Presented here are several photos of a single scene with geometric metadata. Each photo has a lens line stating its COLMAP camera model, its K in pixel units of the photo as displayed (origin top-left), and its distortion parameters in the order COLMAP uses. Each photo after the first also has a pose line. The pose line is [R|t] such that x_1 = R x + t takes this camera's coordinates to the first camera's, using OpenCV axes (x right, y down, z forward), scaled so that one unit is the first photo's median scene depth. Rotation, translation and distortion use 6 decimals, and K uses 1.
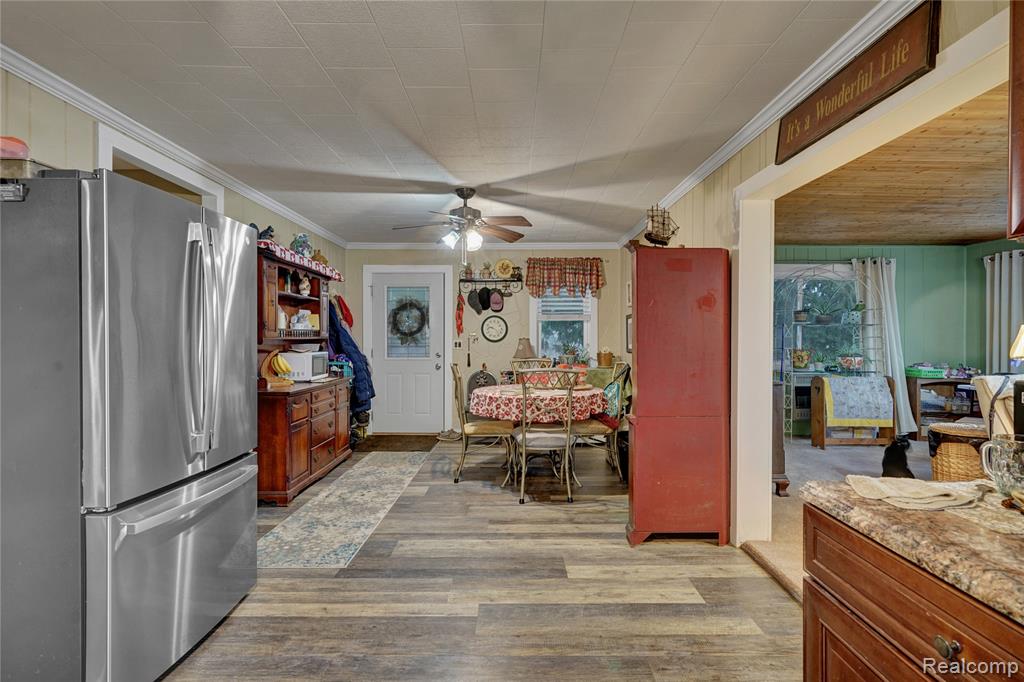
lens RADIAL K [[528.5, 0, 509.9], [0, 528.5, 343.2], [0, 0, 1]] dist [0.012006, 0.000134]
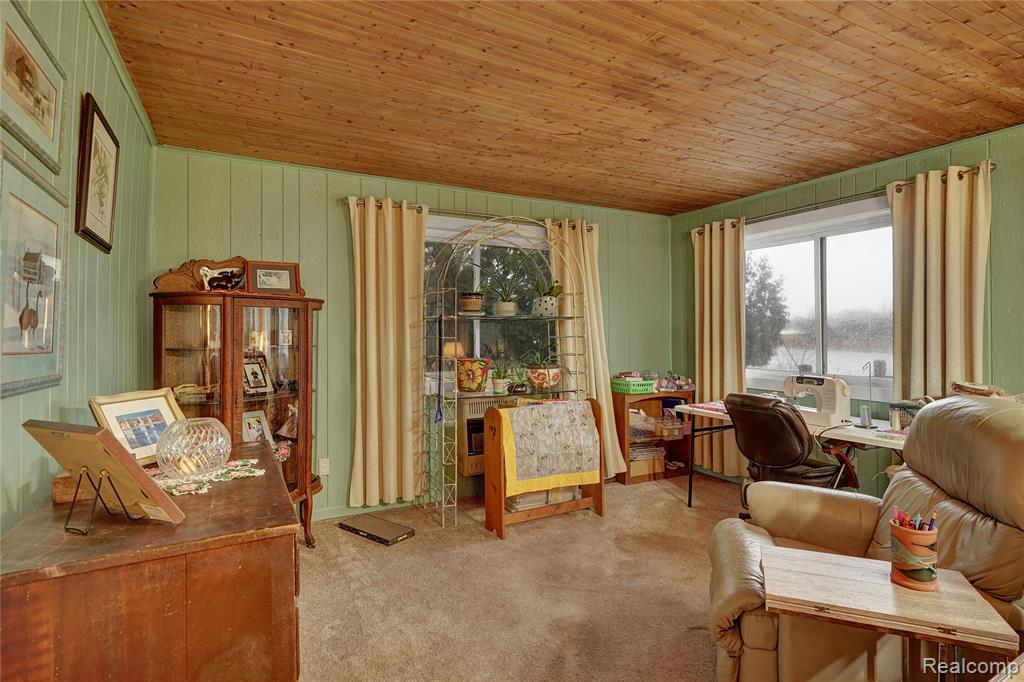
lens RADIAL K [[528.5, 0, 513.4], [0, 528.5, 340.8], [0, 0, 1]] dist [0.012006, 0.000134]
pose [[0.885220, -0.012411, 0.465006, 0.313850], [0.009498, 0.999918, 0.008608, -0.012440], [-0.465075, -0.003204, 0.885265, 0.454721]]
